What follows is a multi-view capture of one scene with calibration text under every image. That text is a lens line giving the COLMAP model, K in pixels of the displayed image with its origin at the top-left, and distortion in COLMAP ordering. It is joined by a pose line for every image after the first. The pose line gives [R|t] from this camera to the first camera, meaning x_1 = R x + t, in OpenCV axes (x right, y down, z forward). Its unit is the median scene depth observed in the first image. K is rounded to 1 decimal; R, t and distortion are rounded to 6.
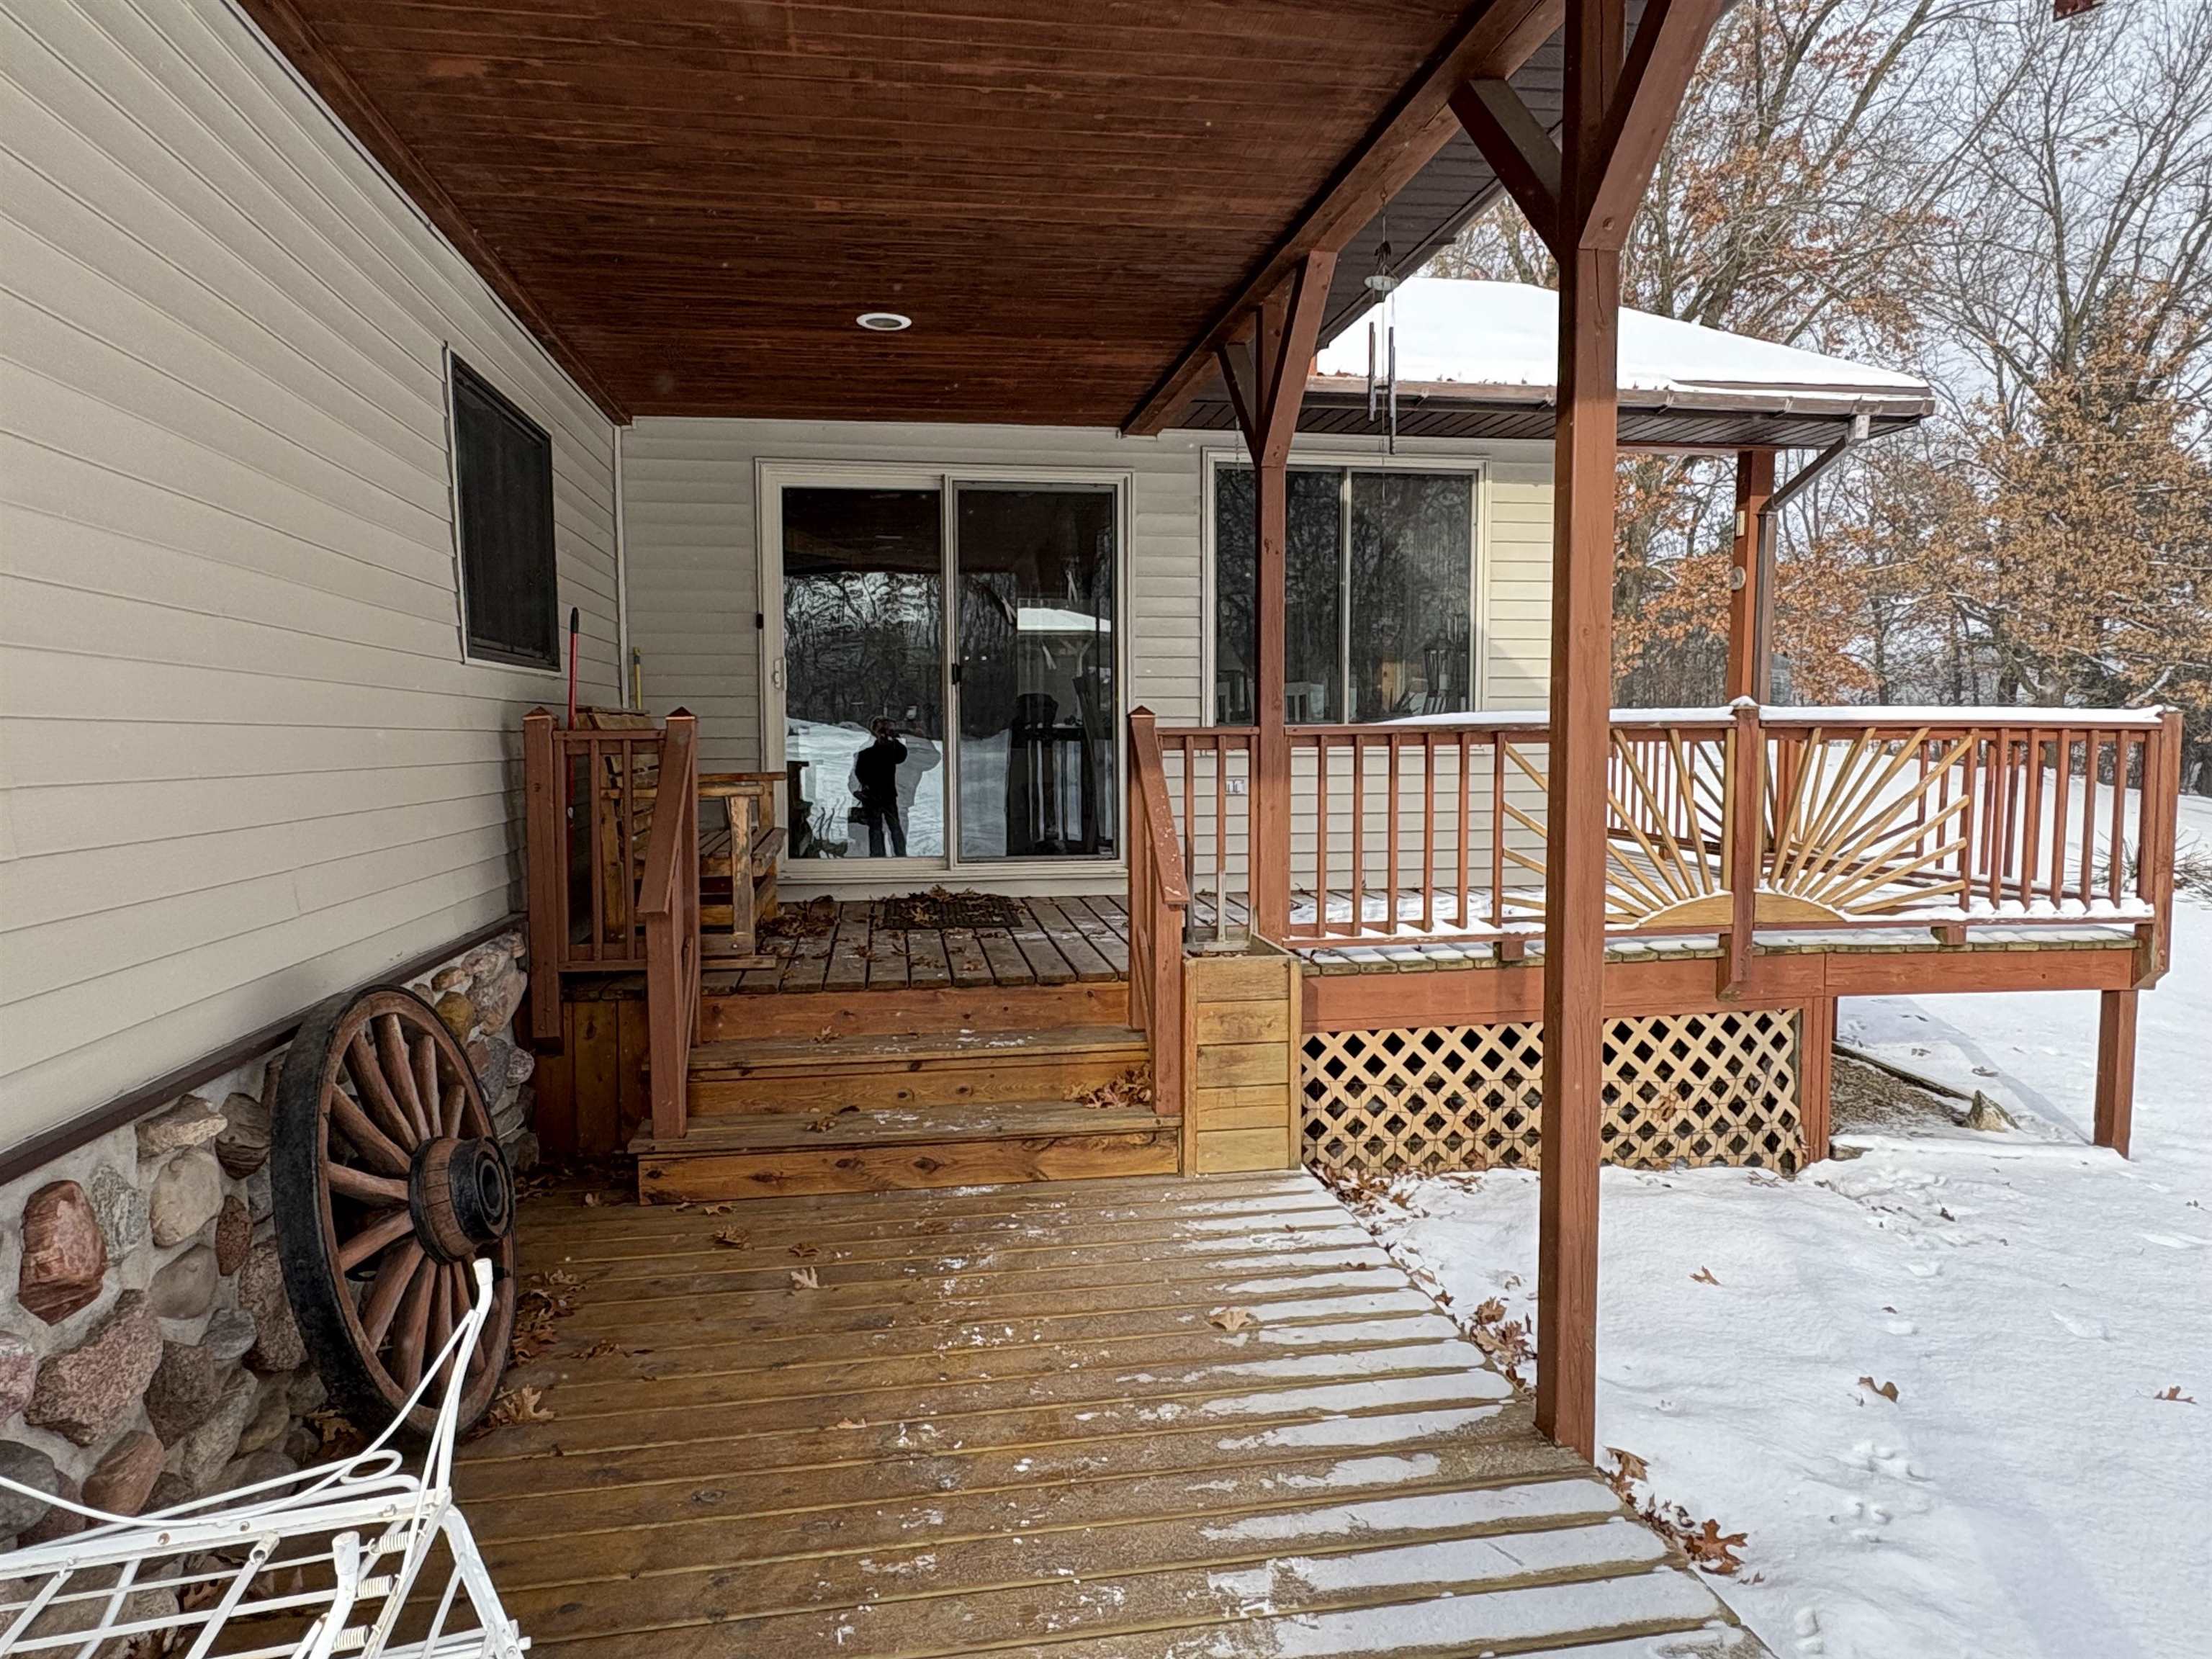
lens RADIAL K [[1356.8, 0, 1103.5], [0, 1356.8, 830.5], [0, 0, 1]] dist [0.004430, 0.000526]
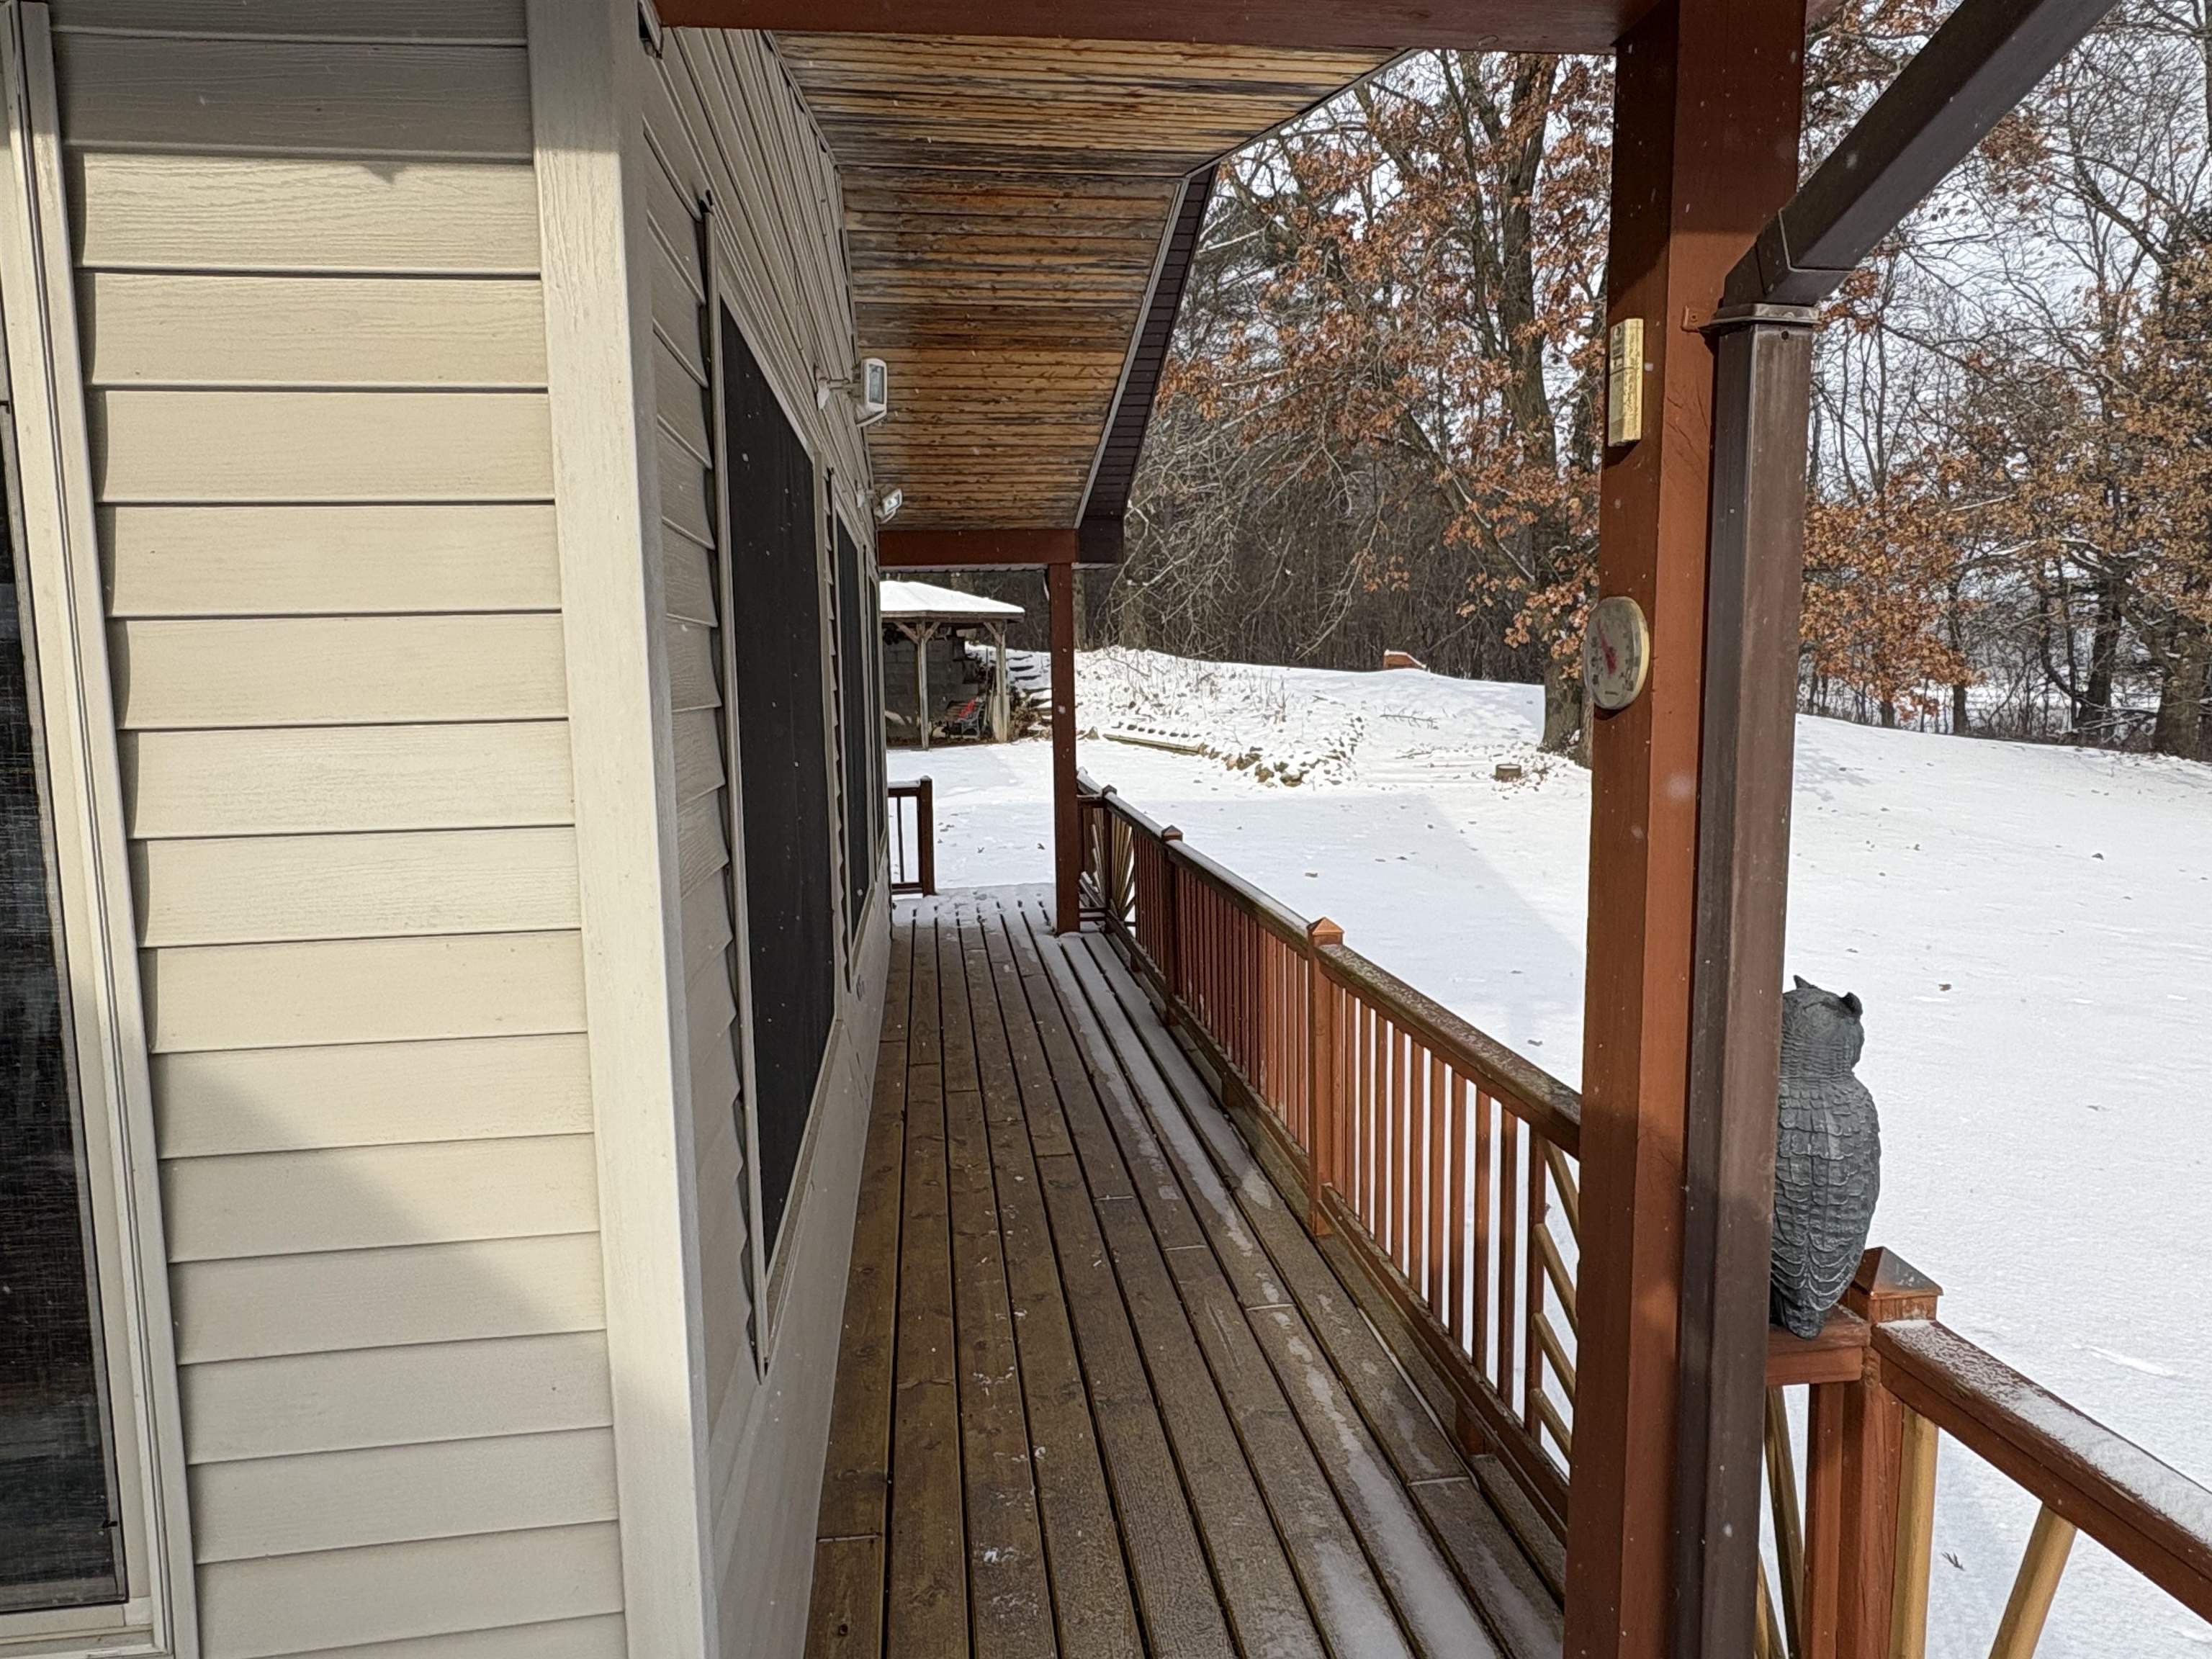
lens RADIAL K [[1356.8, 0, 1106.8], [0, 1356.8, 826.9], [0, 0, 1]] dist [0.004430, 0.000526]
pose [[0.999435, -0.012640, -0.031140, 0.062782], [0.013669, 0.999360, 0.033063, -0.026603], [0.030702, -0.033470, 0.998968, 0.125689]]
